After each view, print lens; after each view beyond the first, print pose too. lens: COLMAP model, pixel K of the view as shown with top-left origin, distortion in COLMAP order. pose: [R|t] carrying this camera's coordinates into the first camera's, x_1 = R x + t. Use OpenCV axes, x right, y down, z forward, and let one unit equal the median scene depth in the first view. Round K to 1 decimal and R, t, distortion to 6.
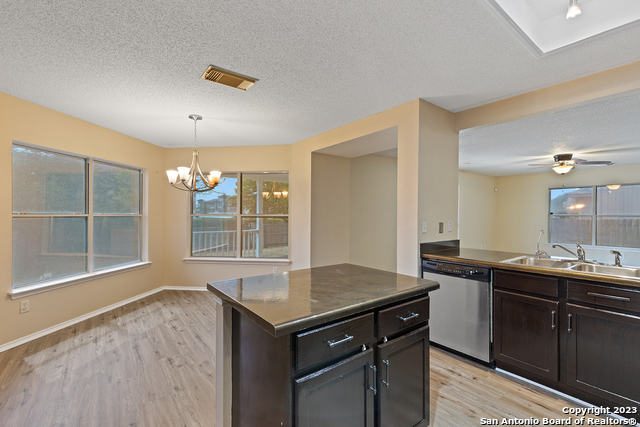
lens RADIAL K [[289.0, 0, 324.0], [0, 289.0, 213.1], [0, 0, 1]] dist [0.009959, -0.000344]
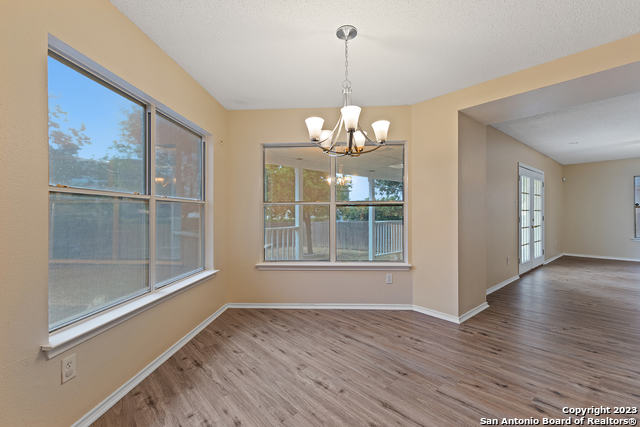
lens RADIAL K [[290.9, 0, 324.2], [0, 290.9, 211.0], [0, 0, 1]] dist [0.012784, -0.000134]
pose [[0.997215, -0.004635, 0.074440, -0.424428], [0.005119, 0.999967, -0.006307, 0.035974], [-0.074408, 0.006670, 0.997206, 0.312201]]
